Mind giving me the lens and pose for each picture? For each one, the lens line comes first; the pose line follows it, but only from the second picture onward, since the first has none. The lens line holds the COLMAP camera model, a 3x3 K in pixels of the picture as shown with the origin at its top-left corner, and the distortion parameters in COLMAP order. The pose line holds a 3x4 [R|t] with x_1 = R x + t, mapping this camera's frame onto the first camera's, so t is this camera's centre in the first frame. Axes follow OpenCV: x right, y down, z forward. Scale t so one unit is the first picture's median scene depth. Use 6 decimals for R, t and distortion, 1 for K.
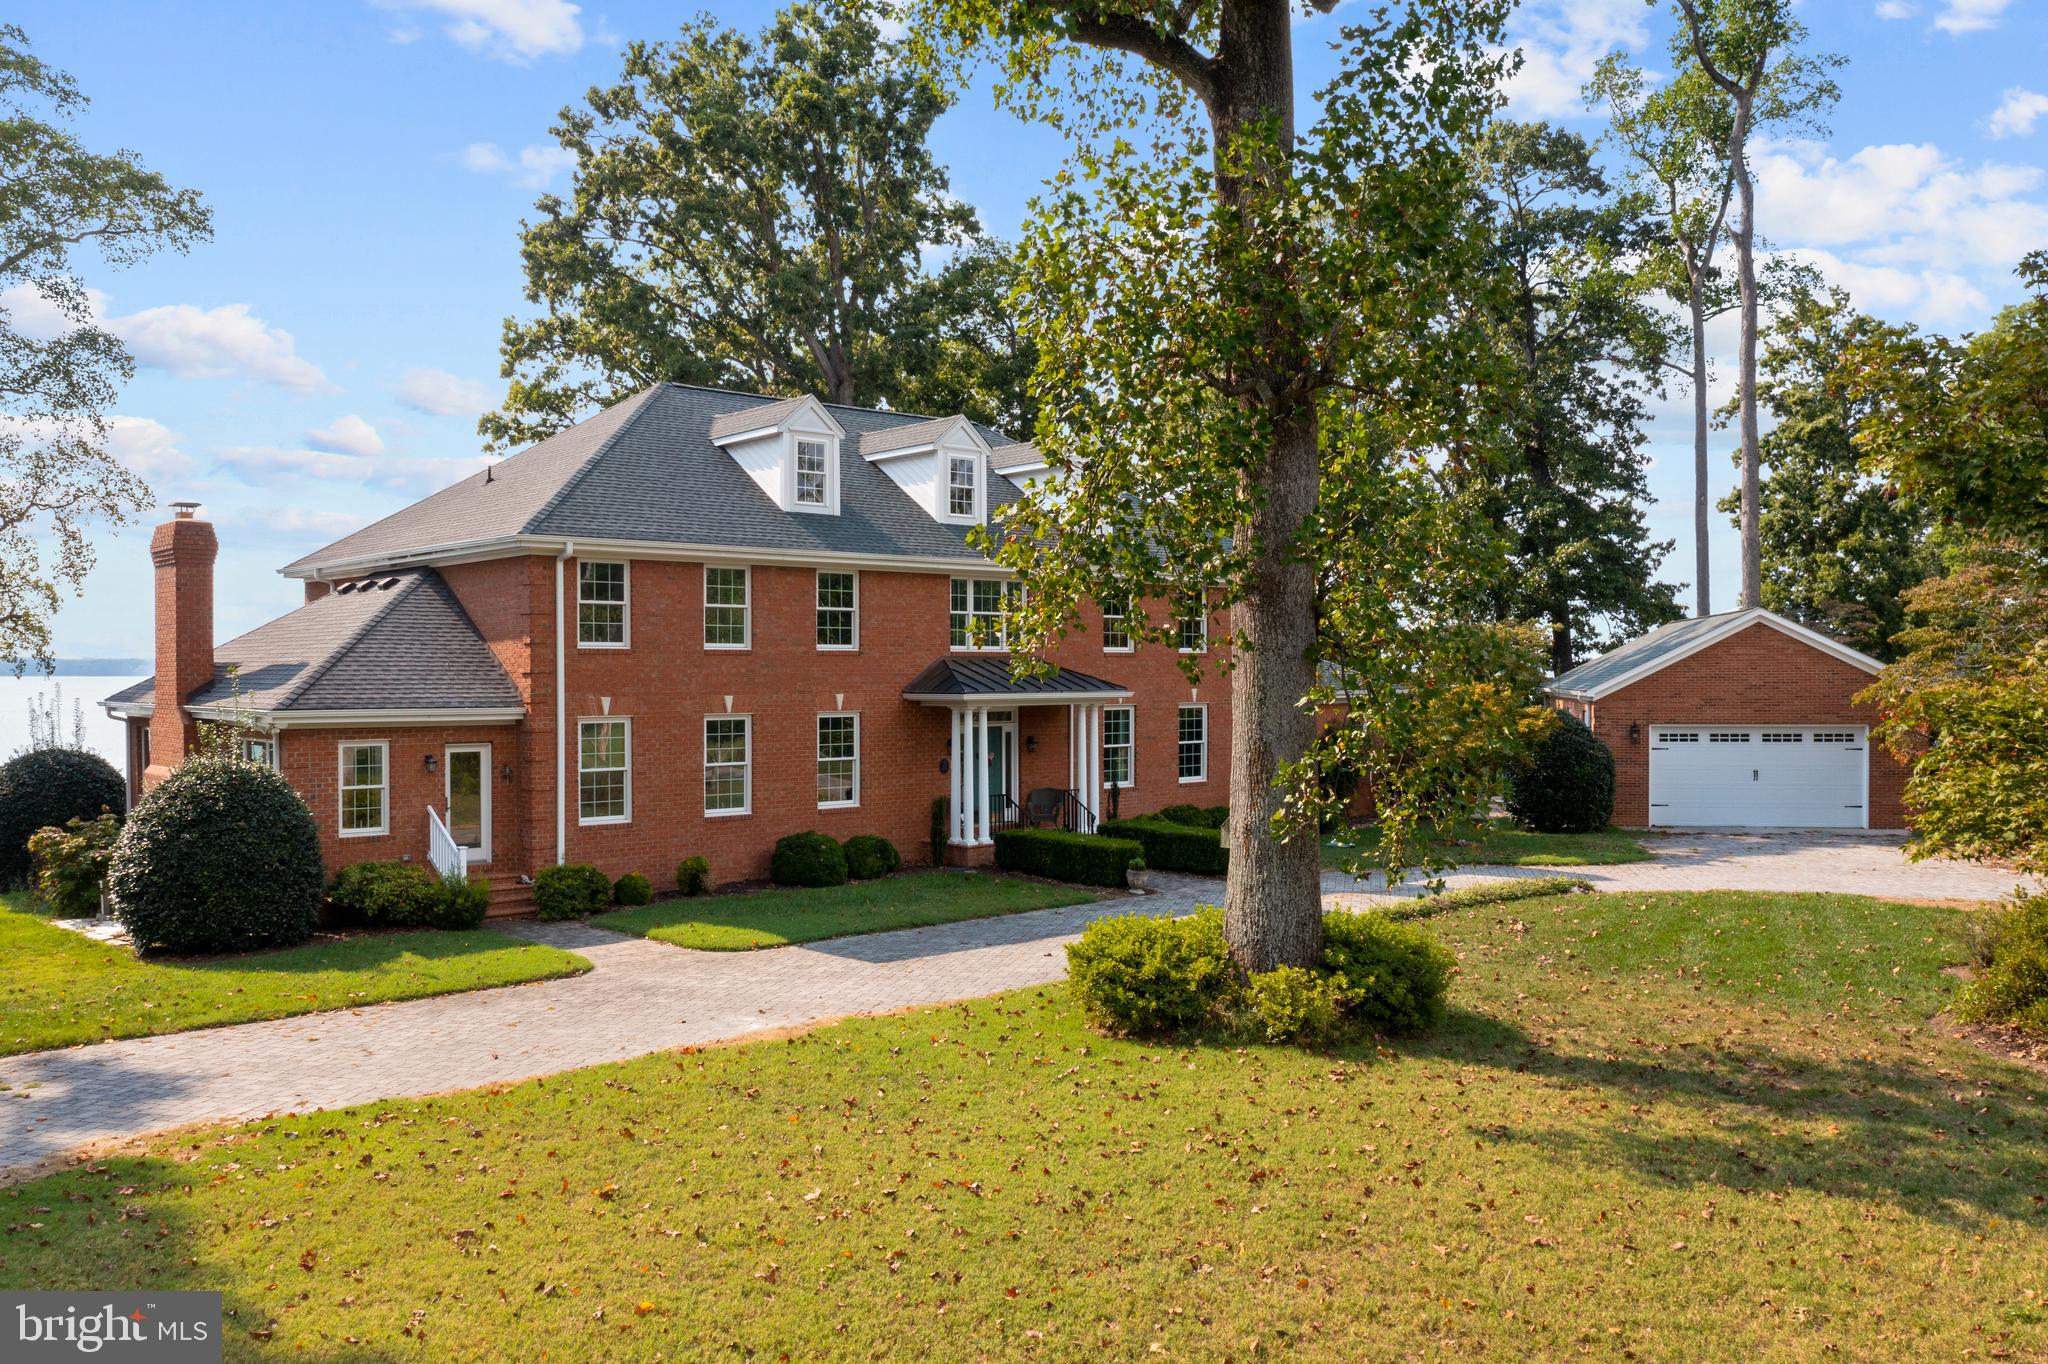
lens RADIAL K [[1619.3, 0, 1018.1], [0, 1619.3, 686.7], [0, 0, 1]] dist [-0.028039, 0.004699]
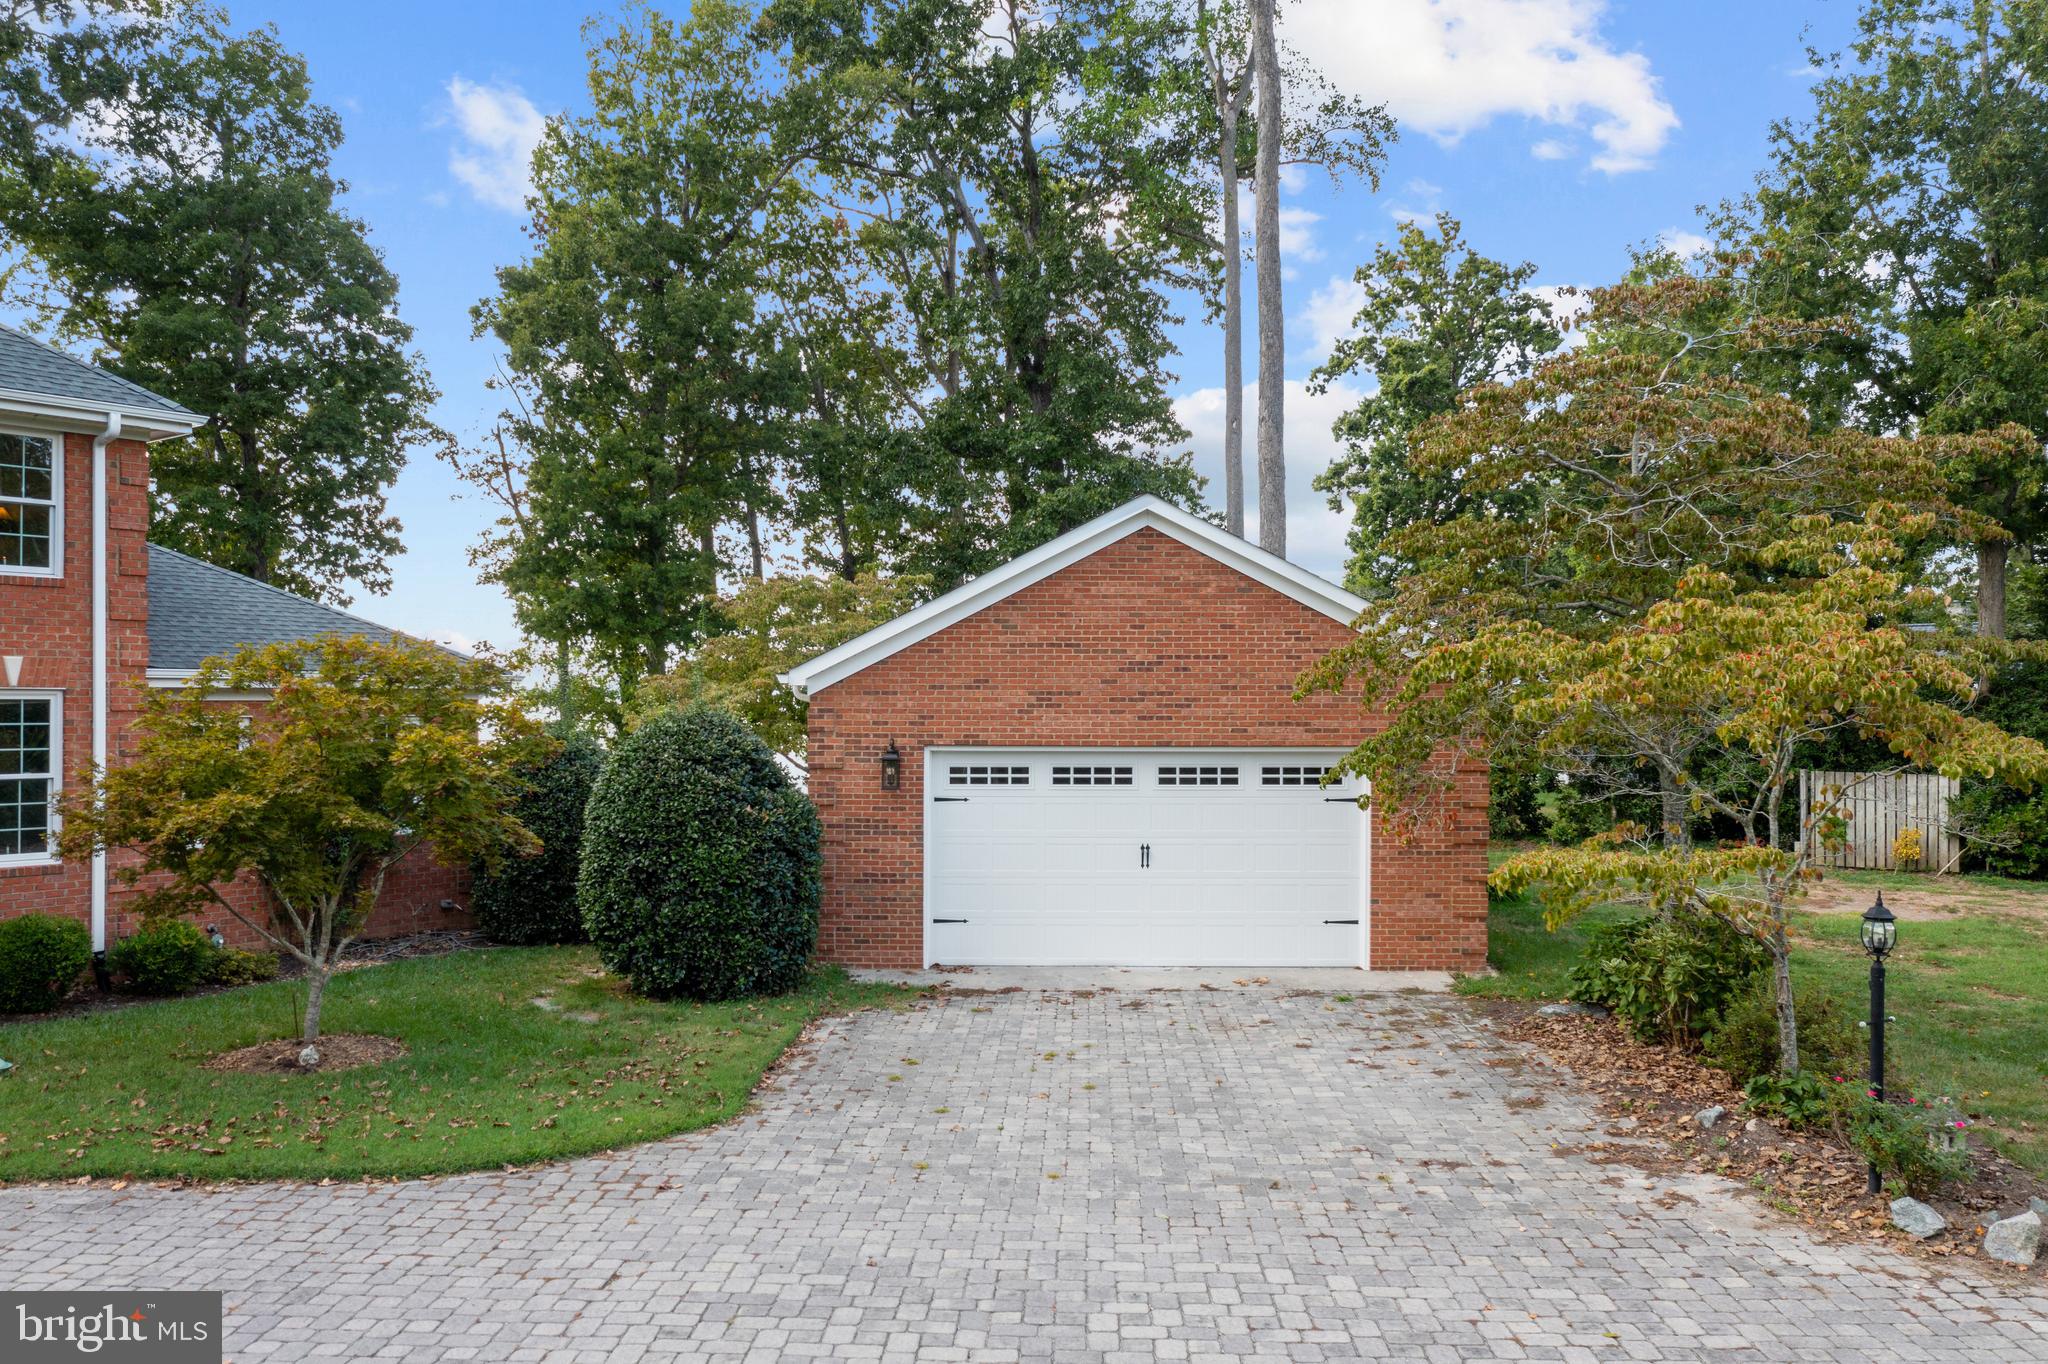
lens RADIAL K [[1609.6, 0, 1024.0], [0, 1609.6, 682.0], [0, 0, 1]] dist [-0.041372, -0.001121]
pose [[0.982428, 0.009471, 0.186400, 0.259486], [-0.005937, 0.999792, -0.019507, 0.010759], [-0.186546, 0.018058, 0.982280, 0.422919]]
